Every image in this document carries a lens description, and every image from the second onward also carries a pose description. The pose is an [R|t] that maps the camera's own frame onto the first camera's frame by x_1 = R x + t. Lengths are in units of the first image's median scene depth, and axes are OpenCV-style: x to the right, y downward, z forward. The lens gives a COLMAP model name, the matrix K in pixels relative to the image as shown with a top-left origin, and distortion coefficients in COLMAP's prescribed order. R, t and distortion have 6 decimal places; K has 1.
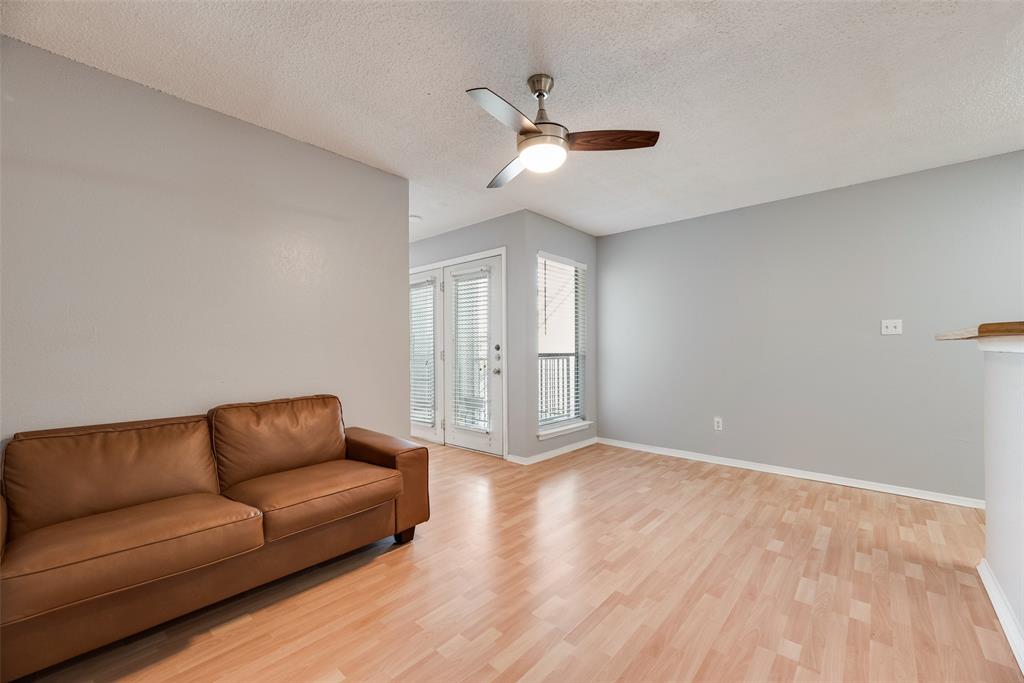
lens RADIAL K [[410.3, 0, 510.4], [0, 410.3, 347.6], [0, 0, 1]] dist [0.001484, 0.000016]
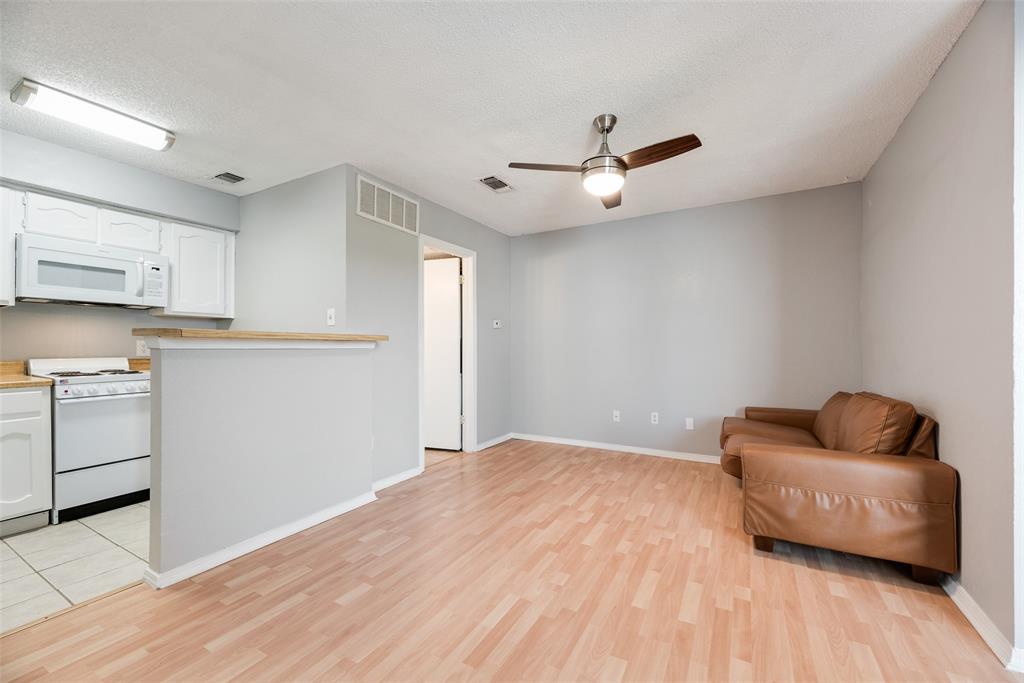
lens RADIAL K [[410.9, 0, 513.9], [0, 410.9, 345.3], [0, 0, 1]] dist [0.002055, -0.000265]
pose [[-0.976255, 0.002283, -0.216611, 0.544668], [0.003158, 0.999988, -0.003693, 0.007316], [0.216600, -0.004290, -0.976251, 1.946437]]
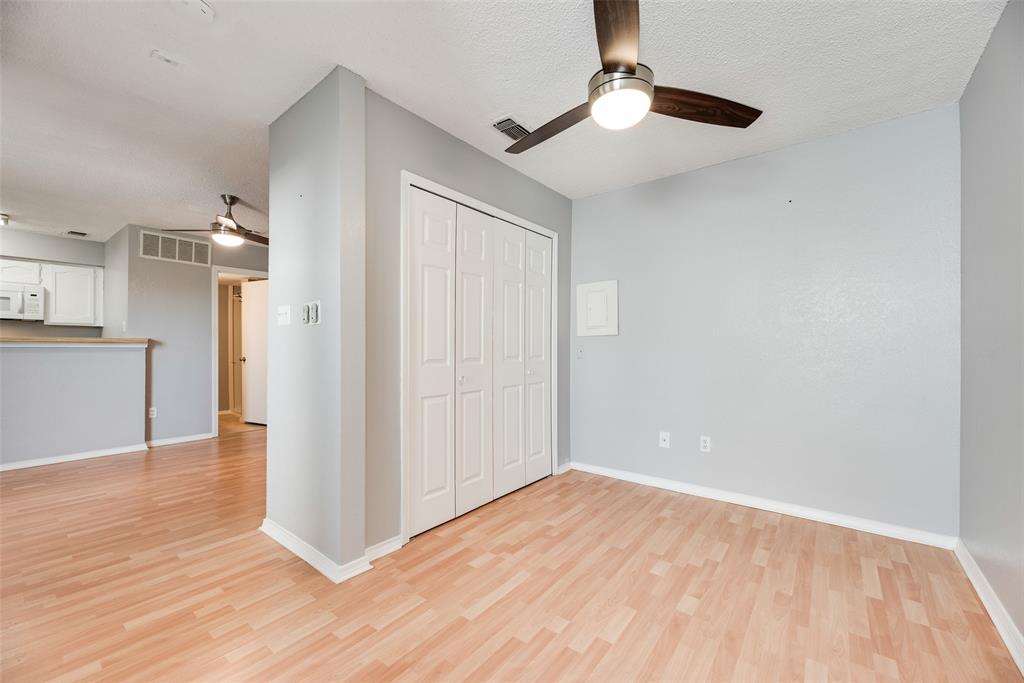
lens RADIAL K [[410.9, 0, 513.9], [0, 410.9, 345.3], [0, 0, 1]] dist [0.002055, -0.000265]
pose [[-0.997079, -0.001314, -0.076361, -0.948500], [-0.000846, 0.999981, -0.006158, 0.010317], [0.076368, -0.006076, -0.997061, 2.667919]]
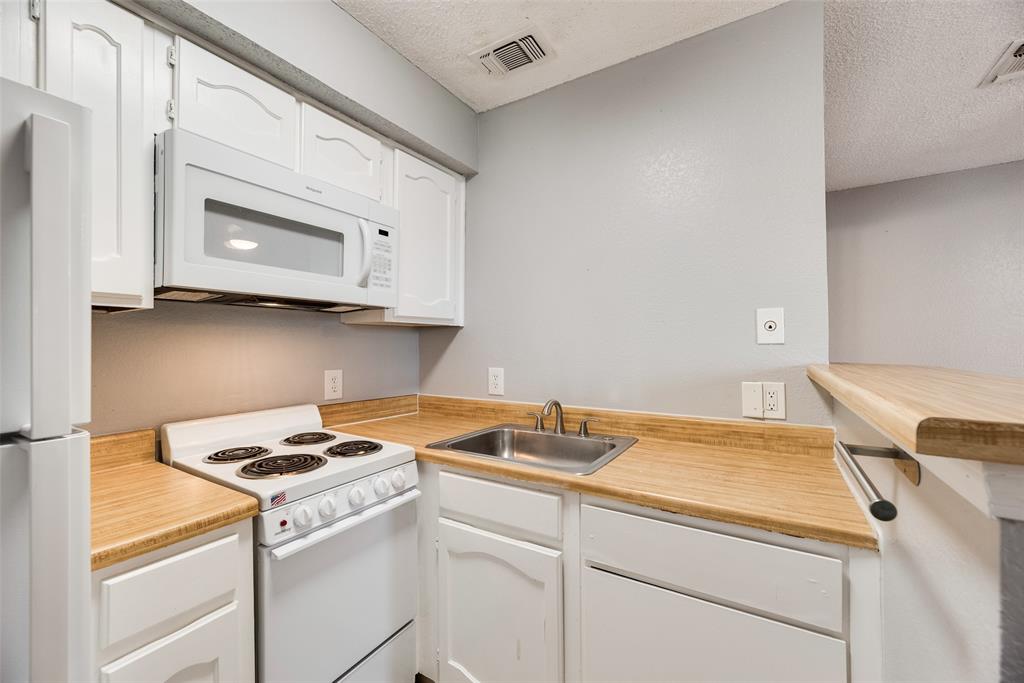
lens RADIAL K [[416.4, 0, 512.0], [0, 416.4, 341.5], [0, 0, 1]] dist [0.002071, 0.000141]
pose [[-0.984103, 0.007908, -0.177425, 1.367396], [0.009695, 0.999911, -0.009206, -0.068098], [0.177336, -0.010779, -0.984091, 1.030917]]
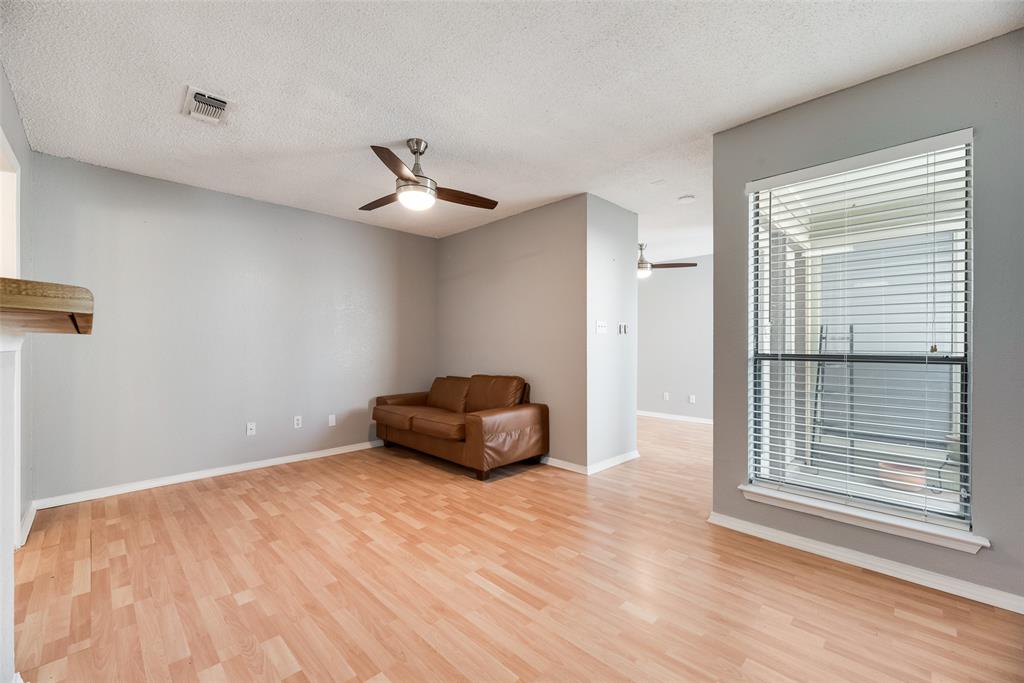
lens RADIAL K [[410.9, 0, 513.9], [0, 410.9, 345.3], [0, 0, 1]] dist [0.002055, -0.000265]
pose [[-0.045381, -0.001697, -0.998968, 1.273371], [0.001155, 0.999998, -0.001751, 0.004350], [0.998969, -0.001233, -0.045379, 1.271527]]
